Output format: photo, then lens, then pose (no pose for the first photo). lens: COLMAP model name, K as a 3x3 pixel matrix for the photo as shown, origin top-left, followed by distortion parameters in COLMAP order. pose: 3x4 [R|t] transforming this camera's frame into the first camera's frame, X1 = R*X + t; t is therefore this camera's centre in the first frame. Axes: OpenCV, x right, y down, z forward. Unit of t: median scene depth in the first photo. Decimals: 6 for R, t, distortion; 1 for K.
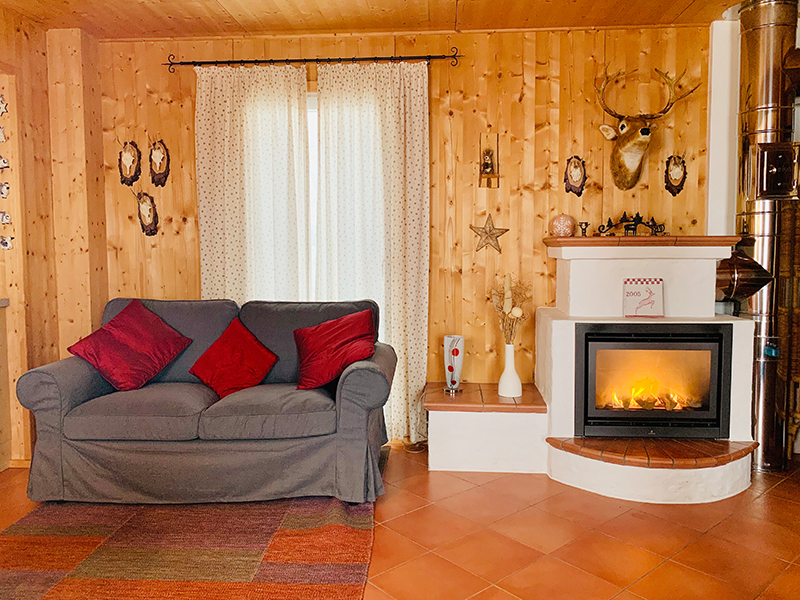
lens RADIAL K [[545.1, 0, 400.8], [0, 545.1, 285.0], [0, 0, 1]] dist [0.032213, -0.032163]
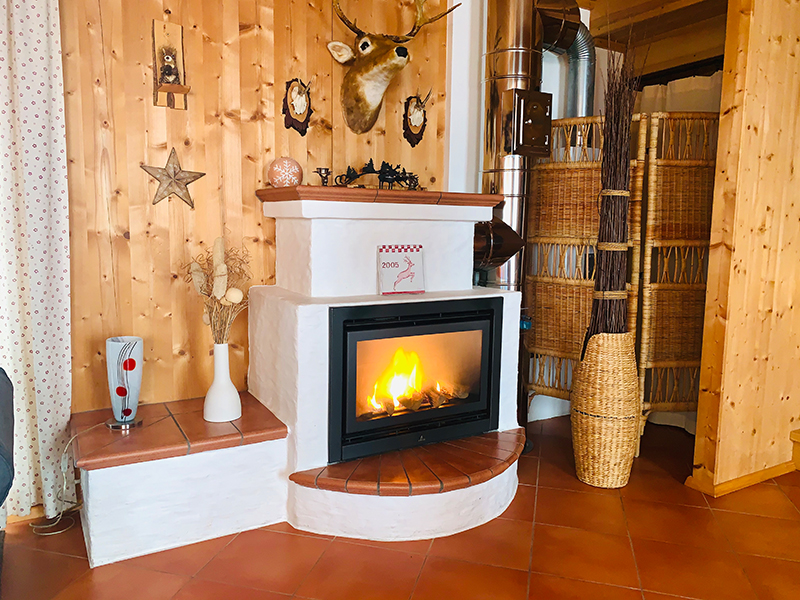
lens RADIAL K [[545.1, 0, 400.8], [0, 545.1, 285.0], [0, 0, 1]] dist [0.032213, -0.032163]
pose [[0.799363, -0.044503, 0.599198, -0.023772], [0.013808, 0.998350, 0.055728, 0.001967], [-0.600690, -0.036274, 0.798659, 0.321031]]
